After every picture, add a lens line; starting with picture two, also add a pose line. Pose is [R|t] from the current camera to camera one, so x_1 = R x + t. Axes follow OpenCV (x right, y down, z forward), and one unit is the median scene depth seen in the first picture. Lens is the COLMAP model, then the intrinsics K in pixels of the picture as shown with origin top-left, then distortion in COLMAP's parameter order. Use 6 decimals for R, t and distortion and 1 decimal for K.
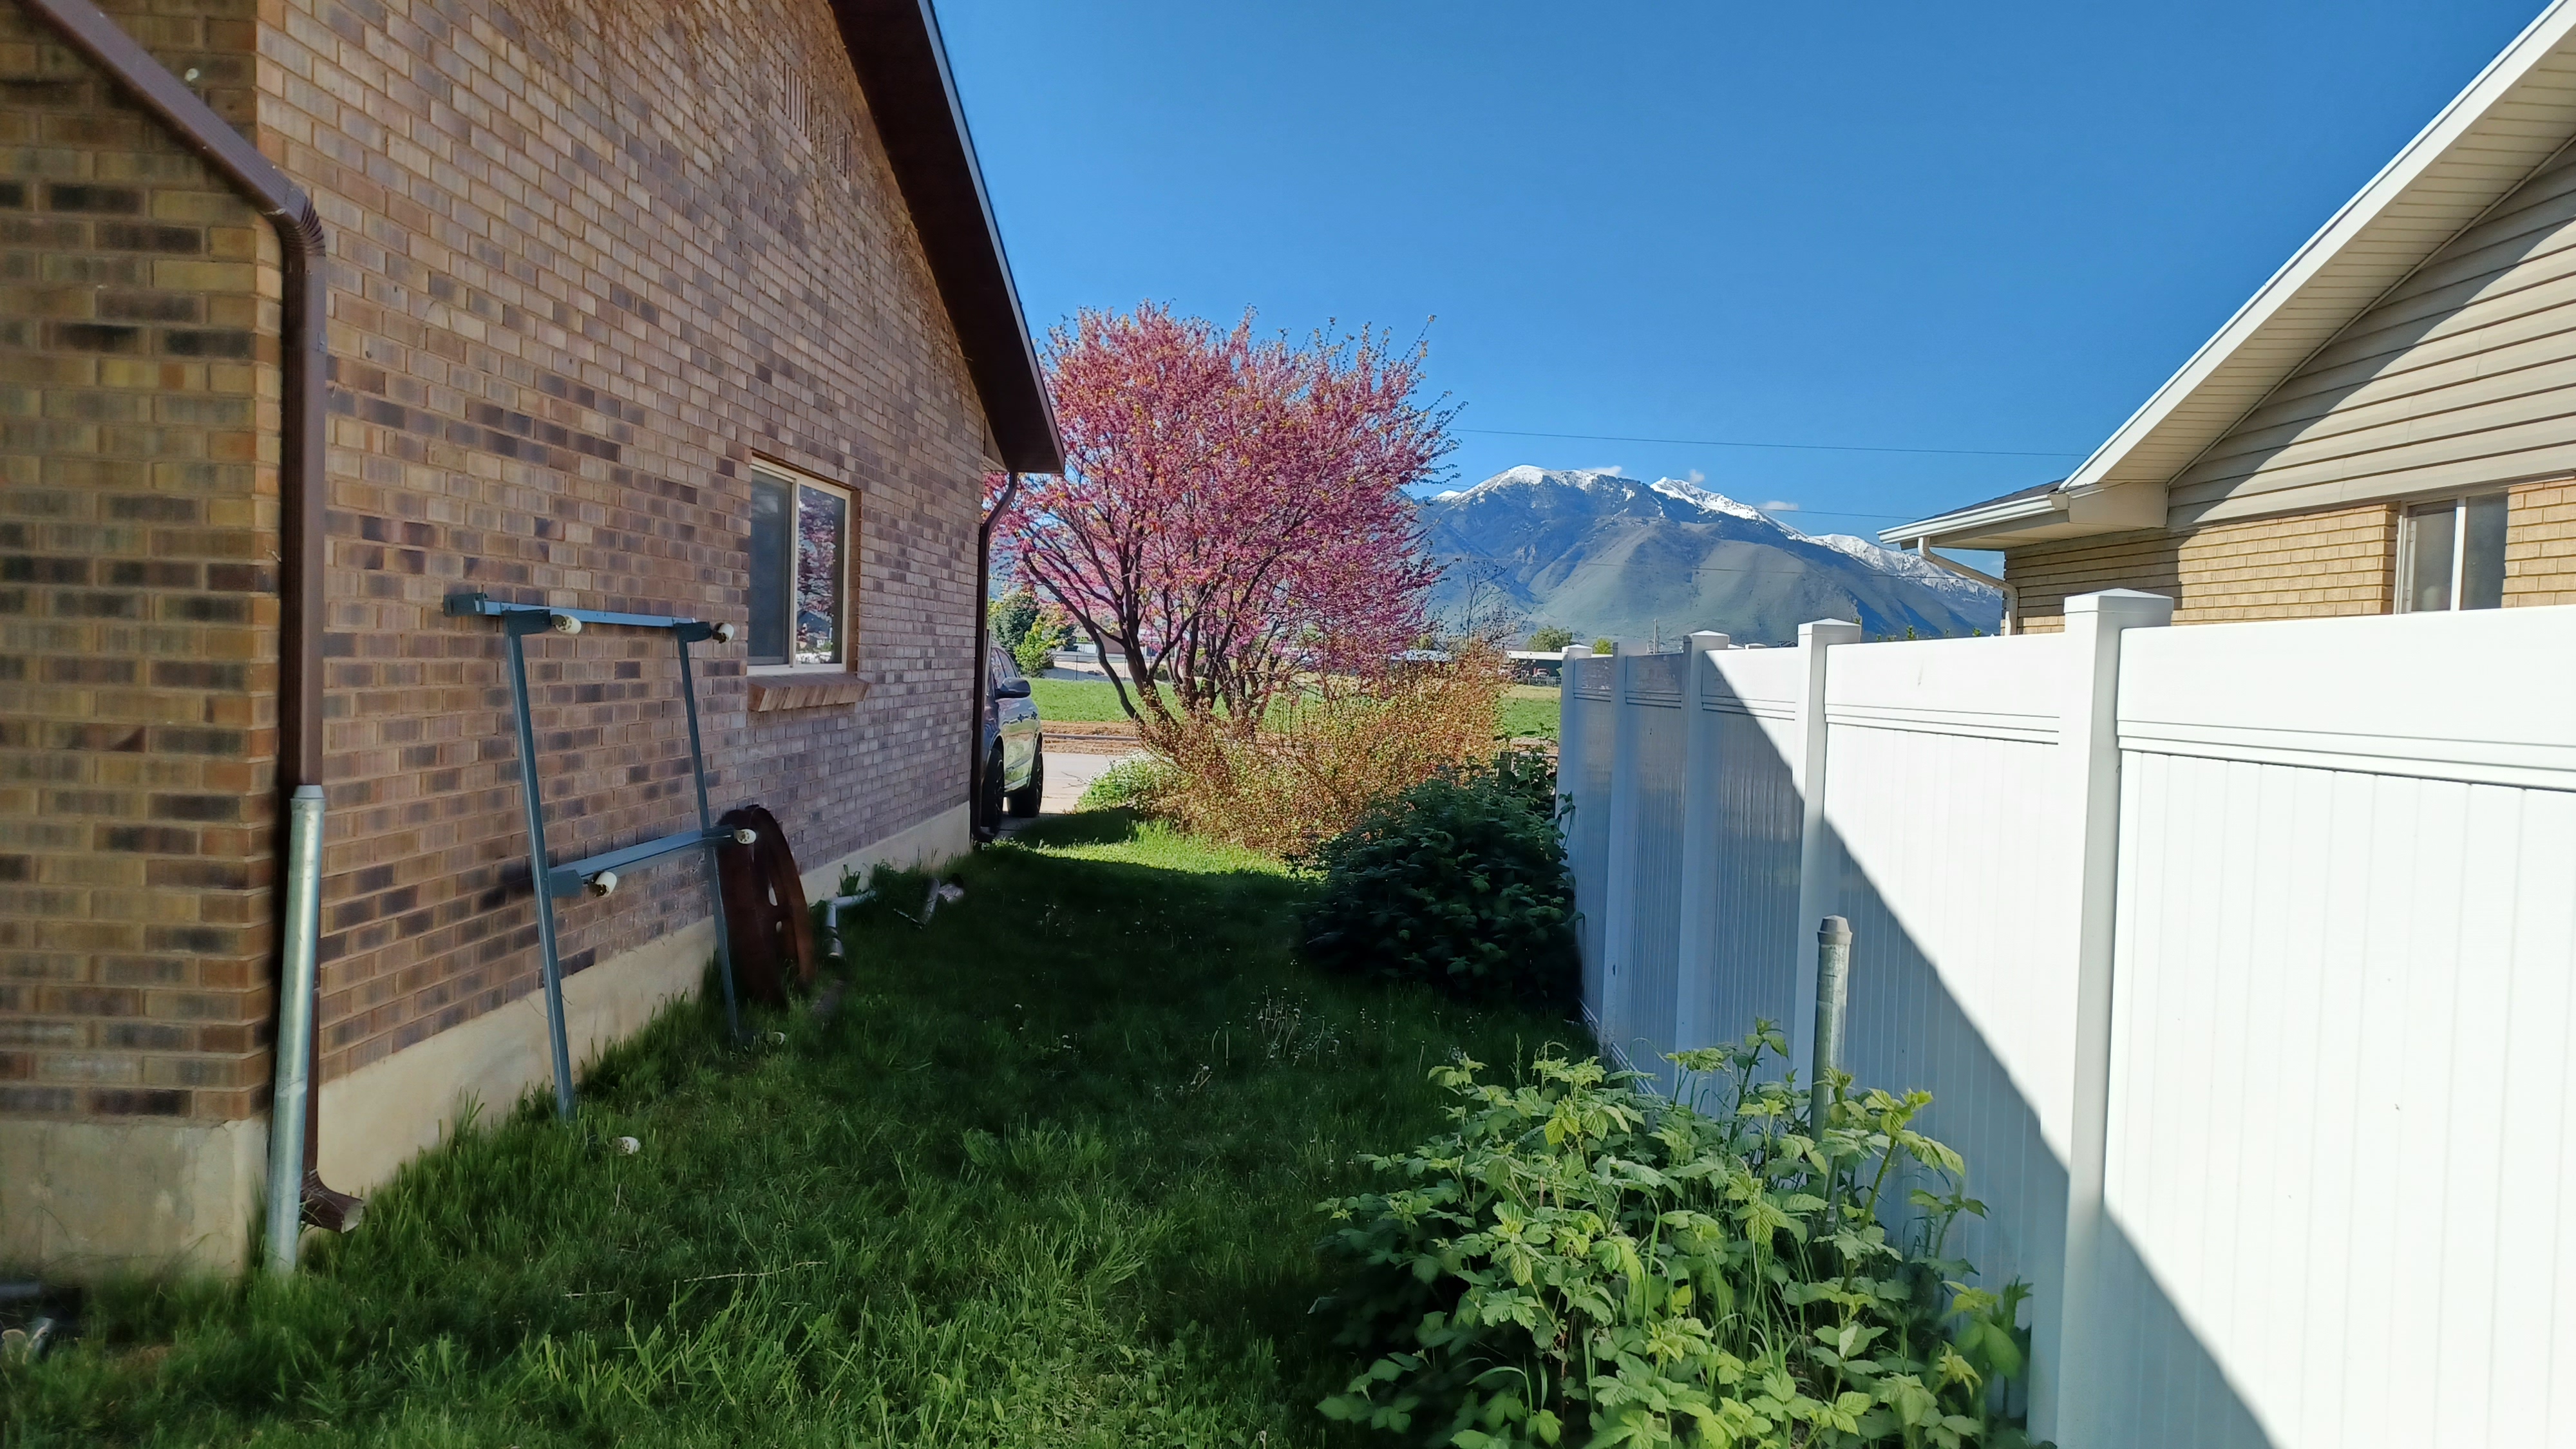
lens RADIAL K [[1916.3, 0, 1282.3], [0, 1916.3, 758.7], [0, 0, 1]] dist [0.095246, -0.096051]
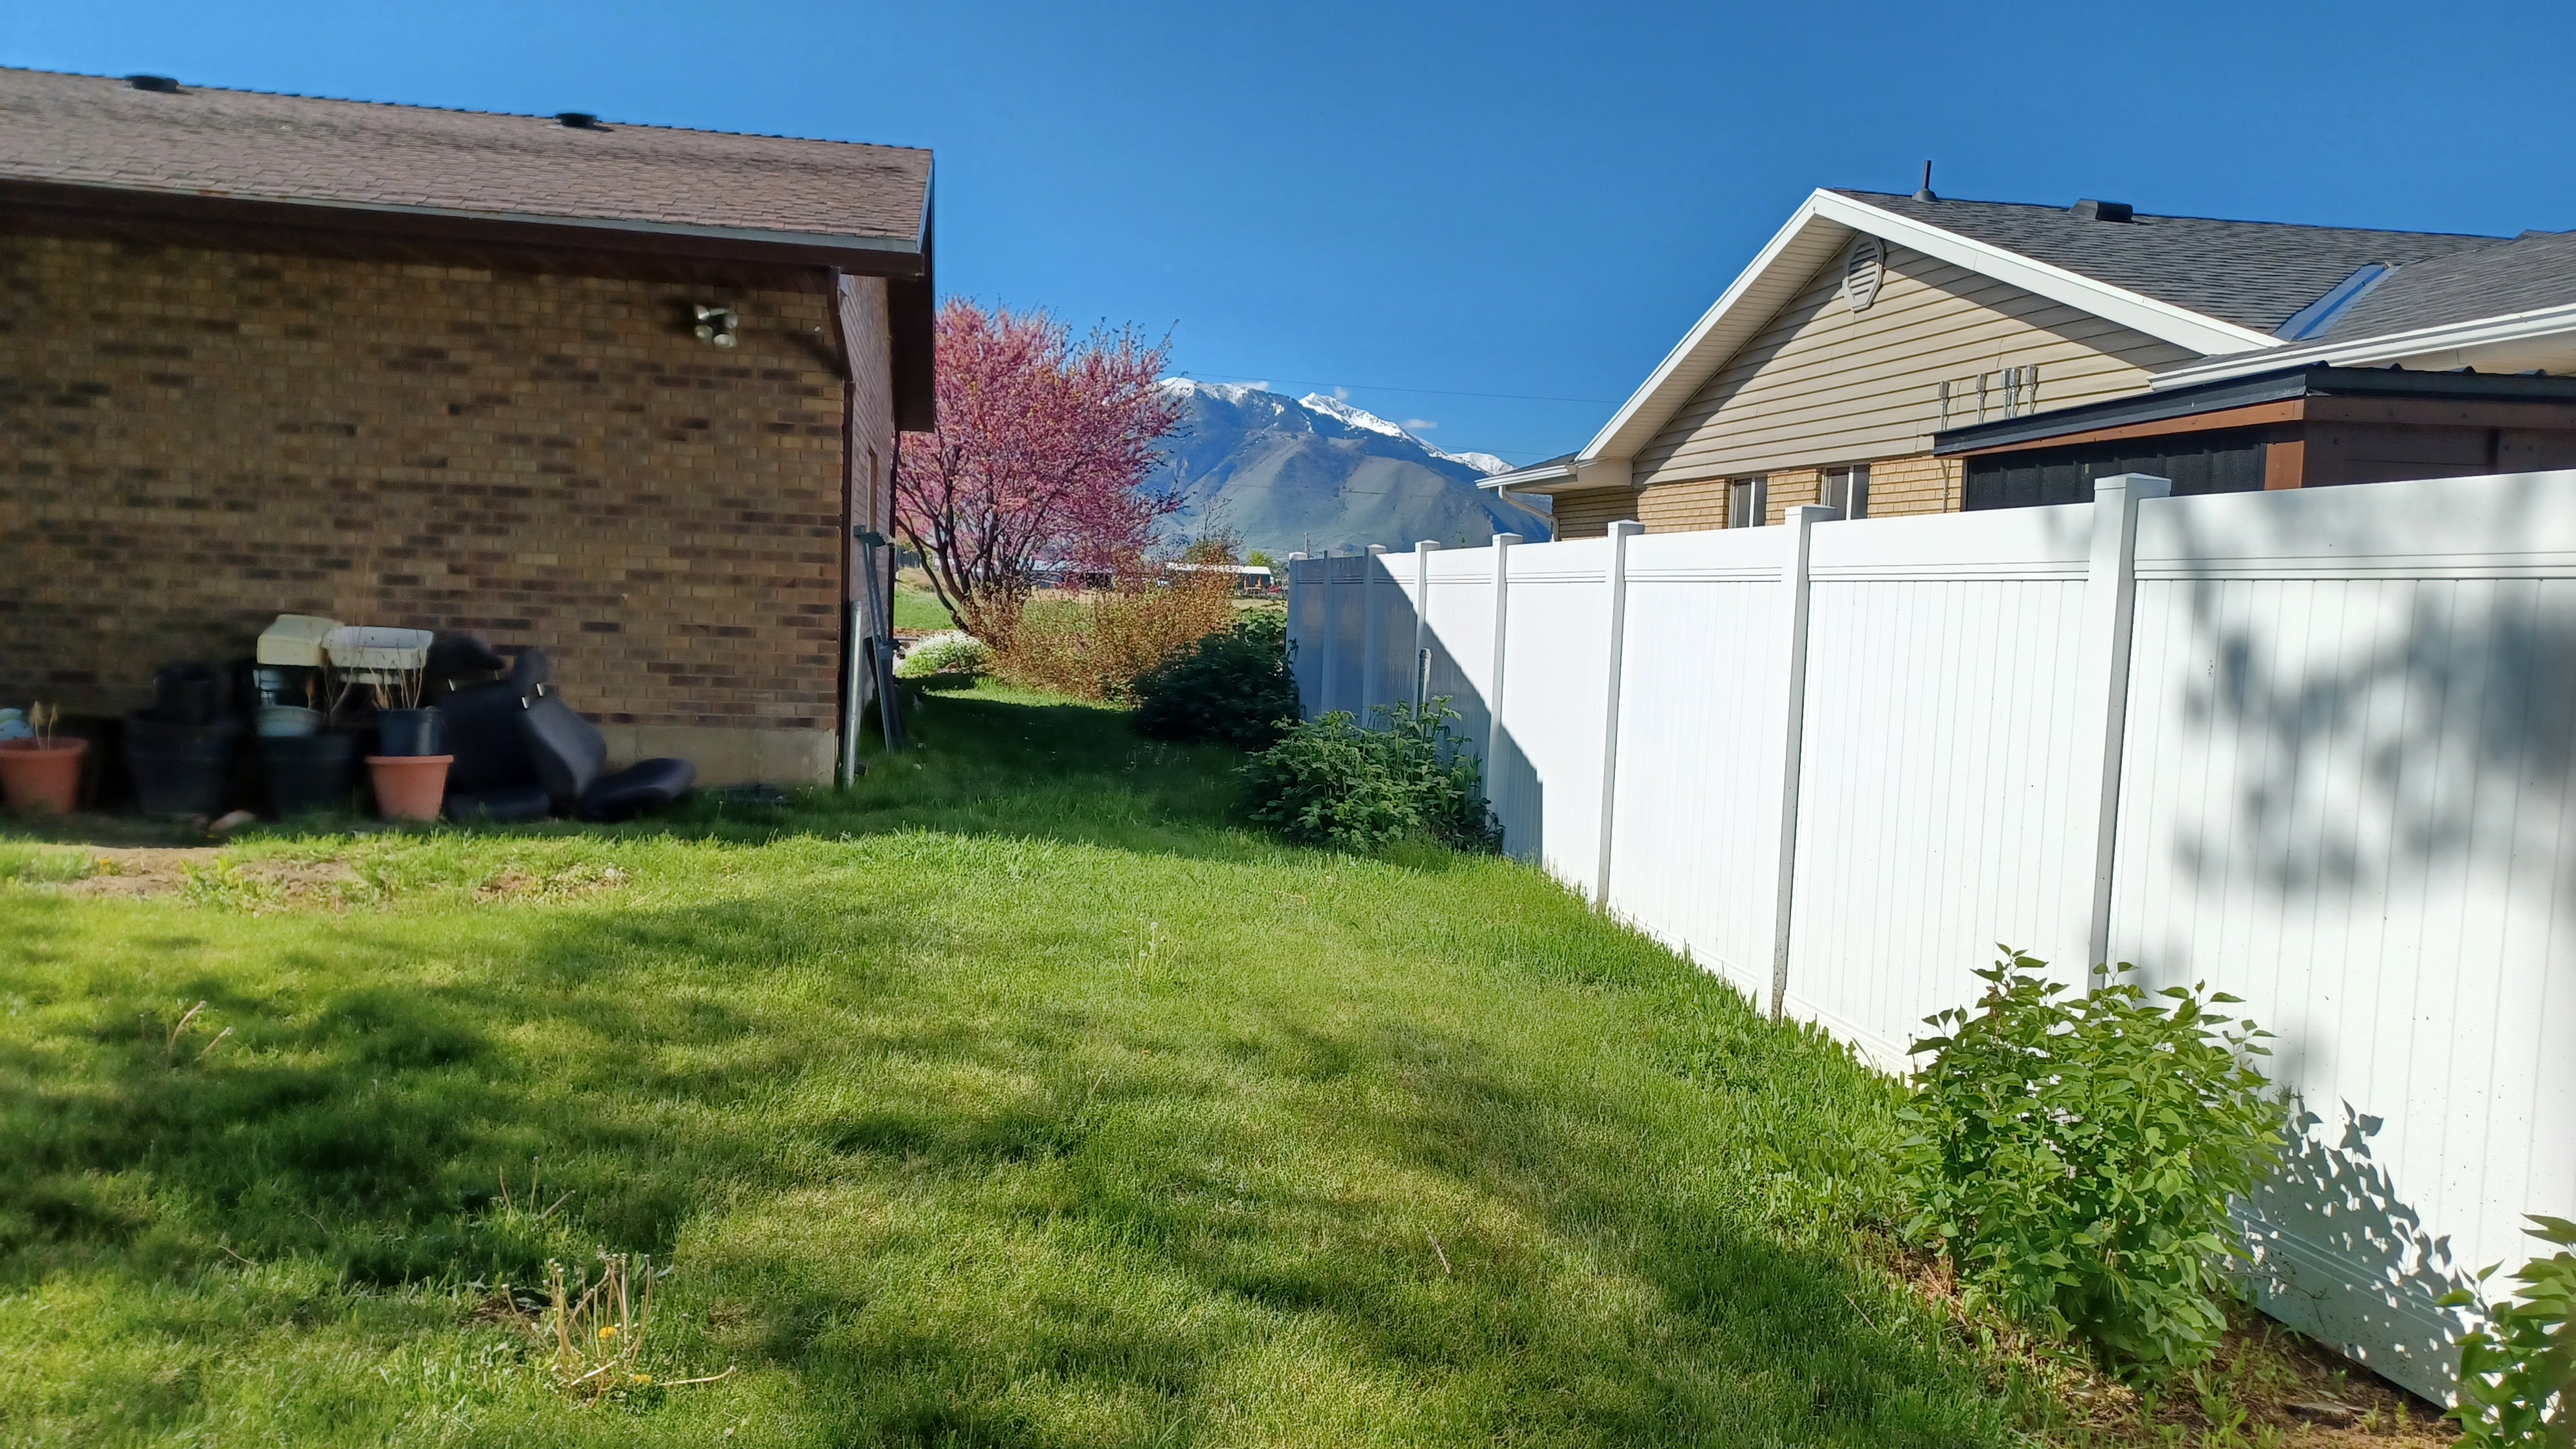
lens RADIAL K [[1916.3, 0, 1282.3], [0, 1916.3, 758.7], [0, 0, 1]] dist [0.095246, -0.096051]
pose [[0.983884, -0.013906, 0.178264, -0.337939], [0.005785, 0.998925, 0.045996, 0.091684], [-0.178712, -0.044223, 0.982907, -1.383626]]
